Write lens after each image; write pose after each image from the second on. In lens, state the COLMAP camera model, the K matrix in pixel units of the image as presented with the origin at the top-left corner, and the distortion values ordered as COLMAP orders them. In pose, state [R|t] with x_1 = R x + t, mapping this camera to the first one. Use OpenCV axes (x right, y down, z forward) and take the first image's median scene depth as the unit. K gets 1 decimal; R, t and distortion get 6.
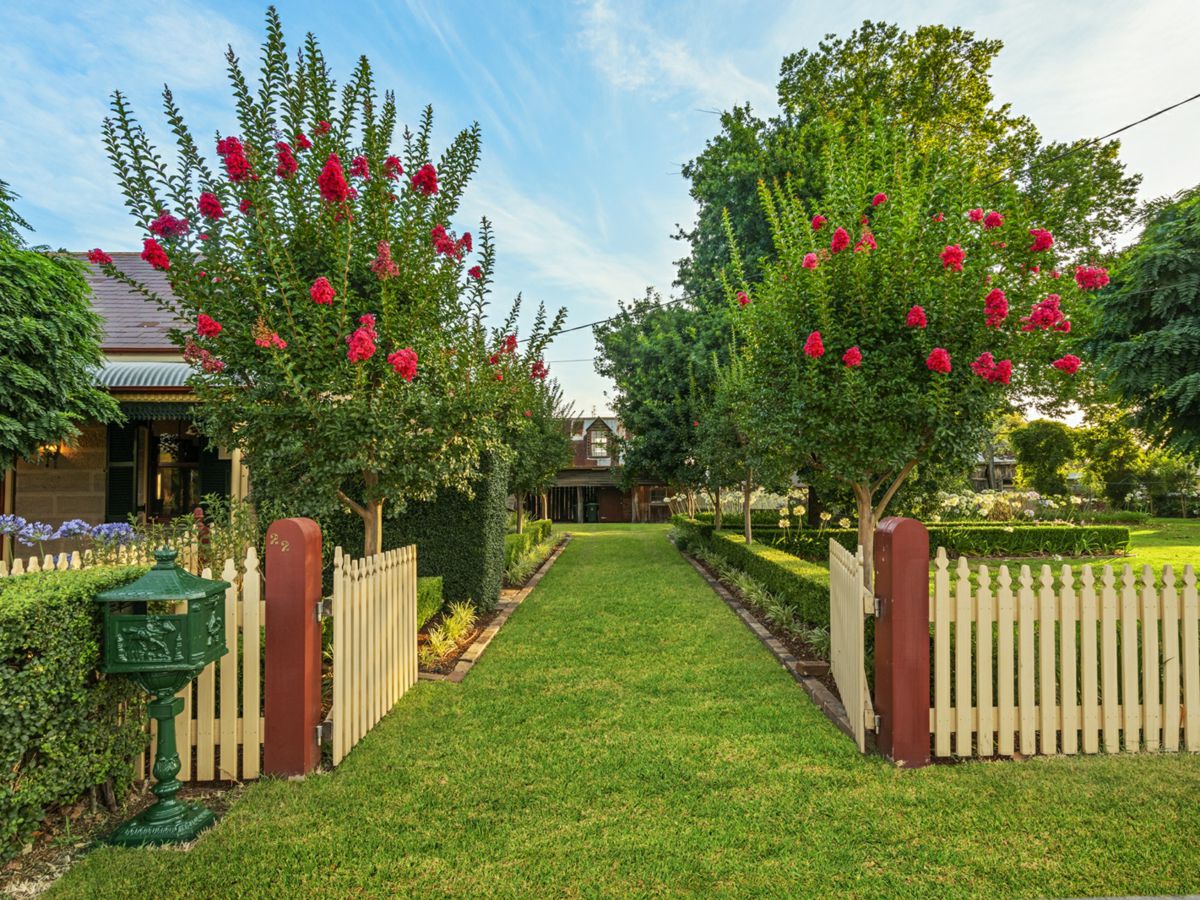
lens RADIAL K [[584.2, 0, 601.3], [0, 584.2, 463.8], [0, 0, 1]] dist [-0.001439, 0.000059]
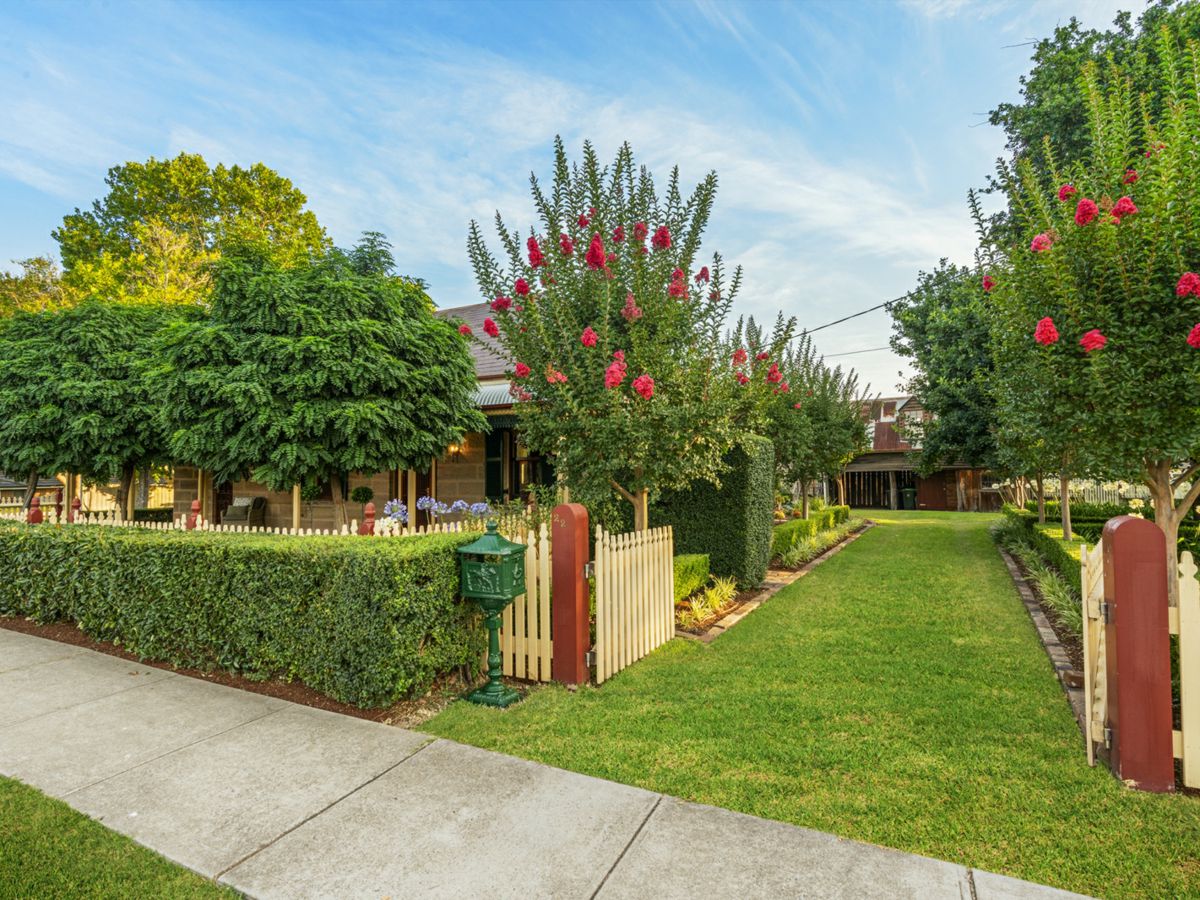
lens RADIAL K [[577.5, 0, 636.2], [0, 577.5, 444.5], [0, 0, 1]] dist [-0.000865, 0.000368]
pose [[0.892983, -0.024027, -0.449448, 0.177482], [0.021551, 0.999711, -0.010625, -0.022589], [0.449574, -0.000198, 0.893243, -0.126482]]
